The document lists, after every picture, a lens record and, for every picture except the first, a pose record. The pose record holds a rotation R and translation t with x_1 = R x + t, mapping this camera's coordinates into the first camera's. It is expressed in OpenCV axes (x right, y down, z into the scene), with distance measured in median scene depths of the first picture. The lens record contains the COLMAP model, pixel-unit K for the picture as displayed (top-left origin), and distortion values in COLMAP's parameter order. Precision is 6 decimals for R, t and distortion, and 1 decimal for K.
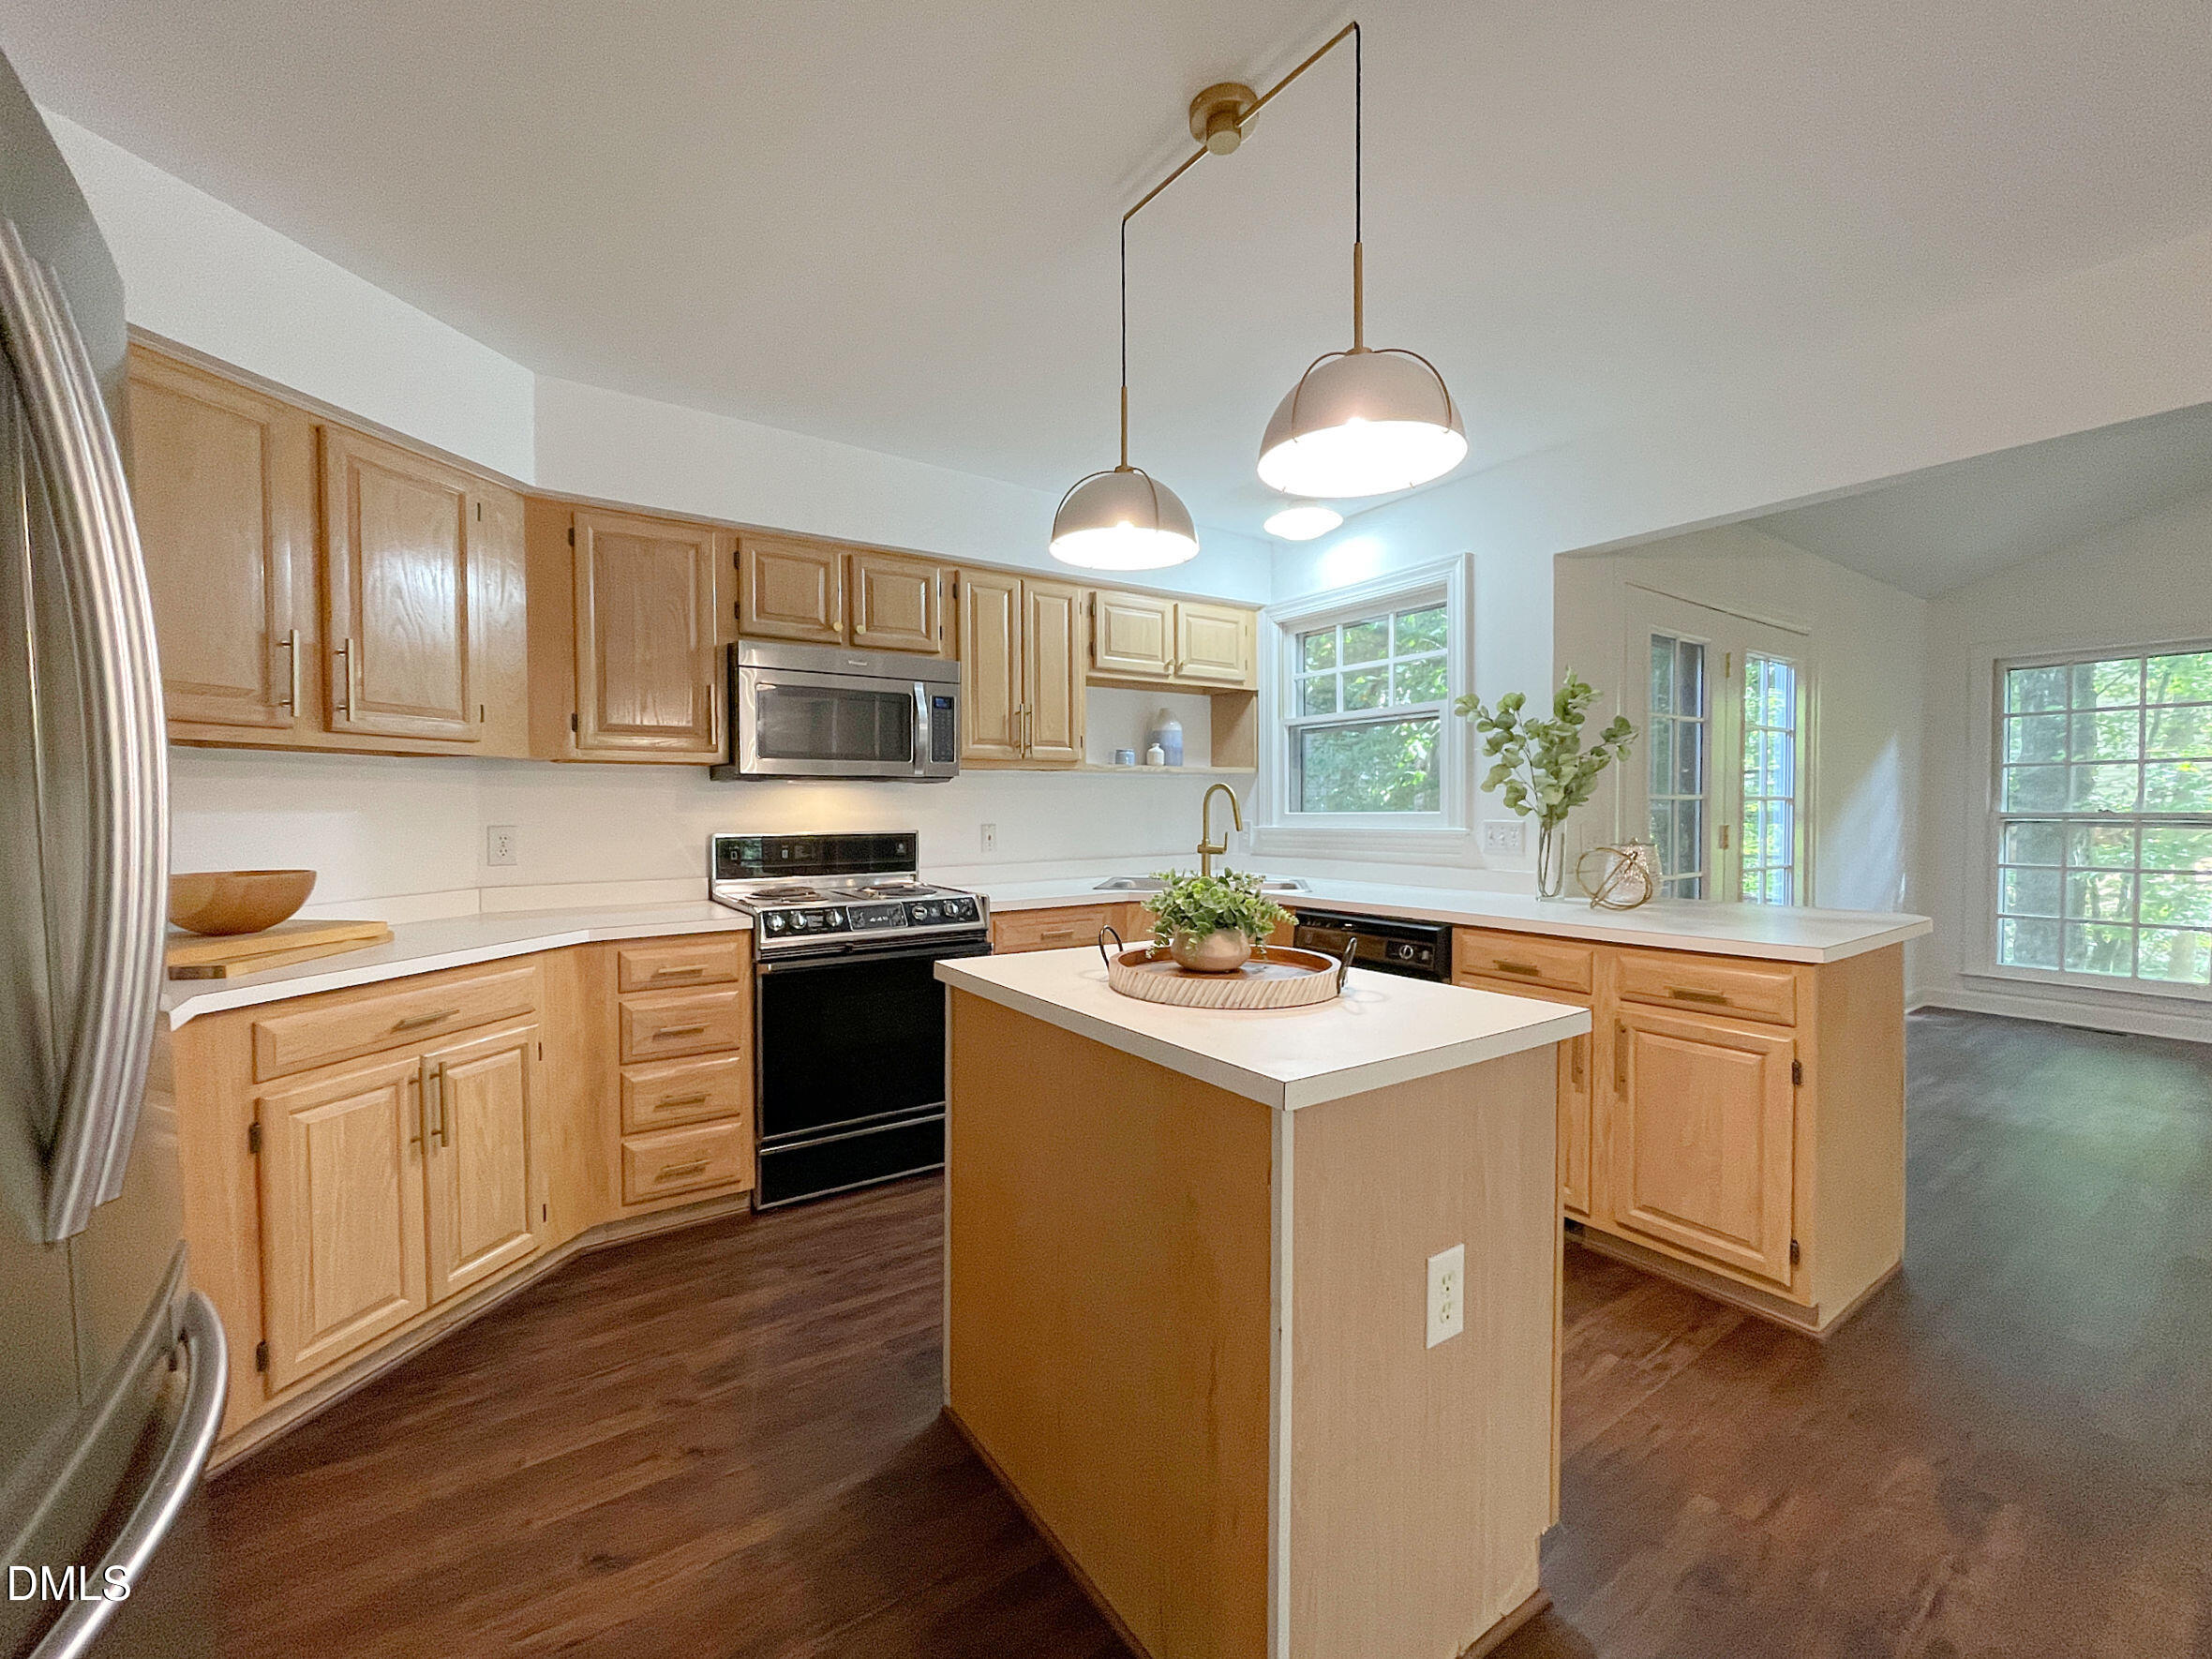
lens RADIAL K [[914.1, 0, 1106.0], [0, 914.1, 829.5], [0, 0, 1]] dist [-0.003082, -0.000368]
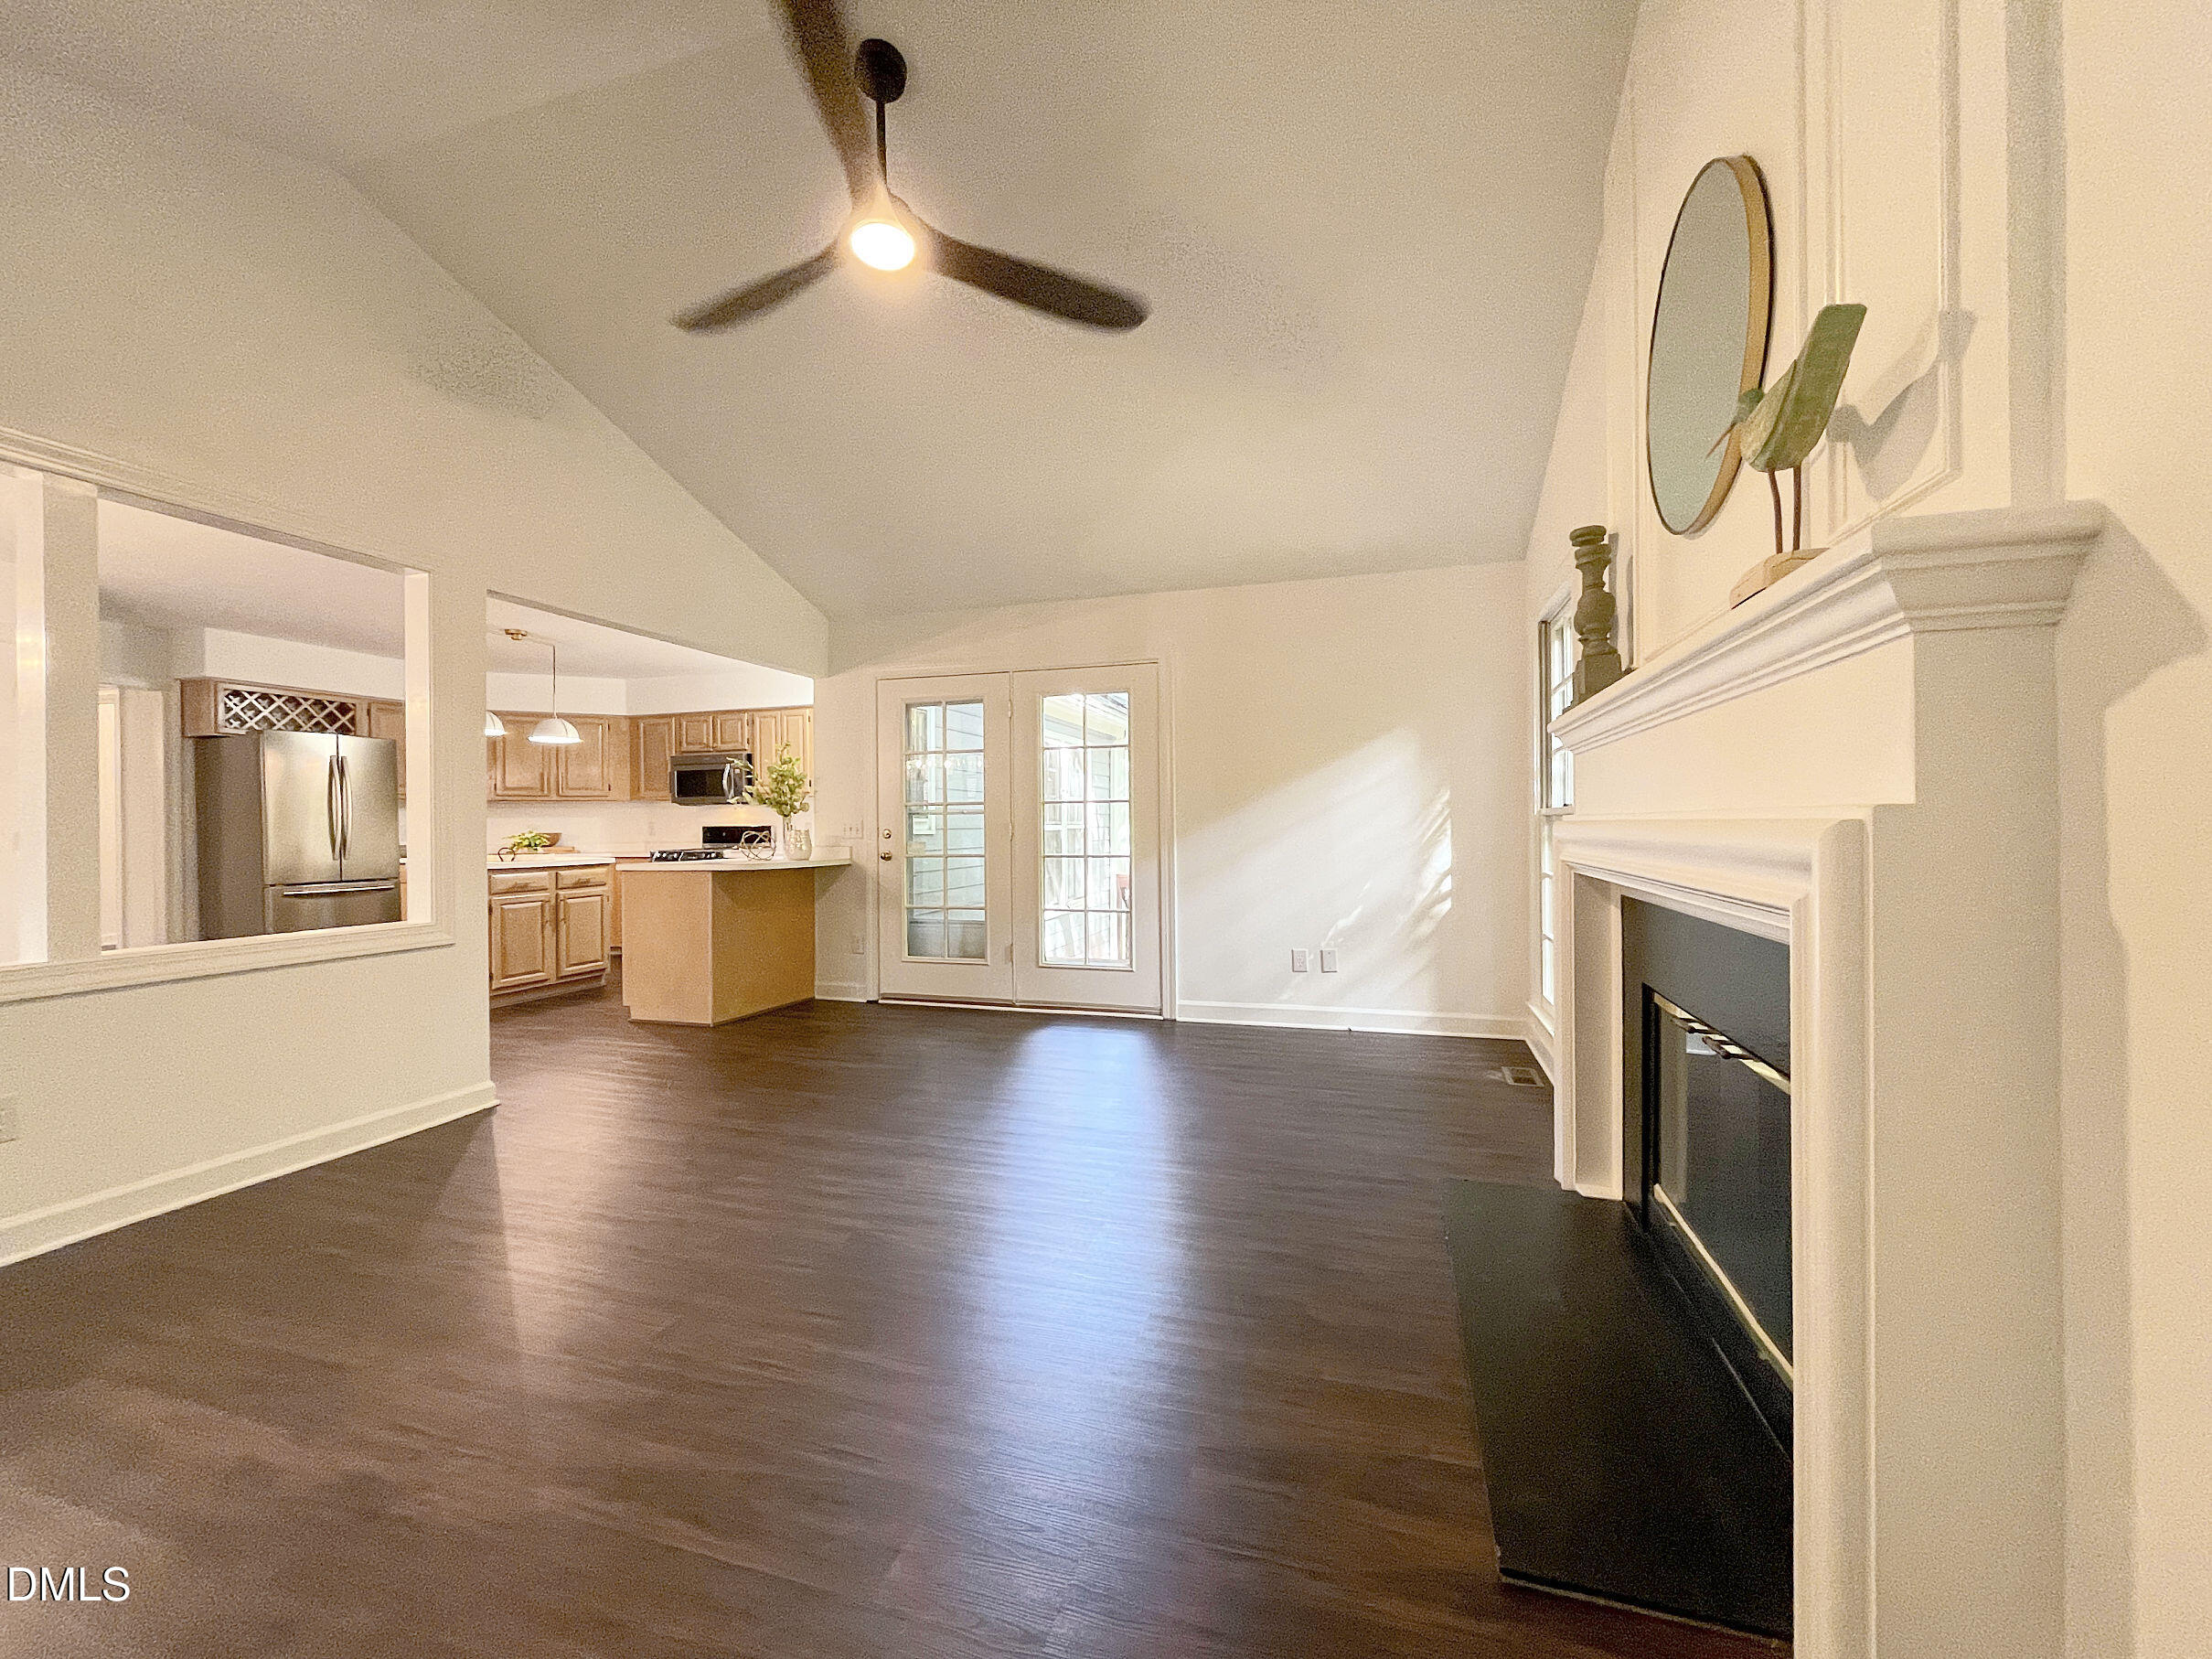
lens RADIAL K [[897.0, 0, 1107.1], [0, 897.0, 830.3], [0, 0, 1]] dist [-0.000278, -0.000298]
pose [[0.613950, 0.004621, -0.789331, 2.474646], [-0.012572, 0.999913, -0.003926, 0.015147], [0.789245, 0.012334, 0.613955, 0.349808]]
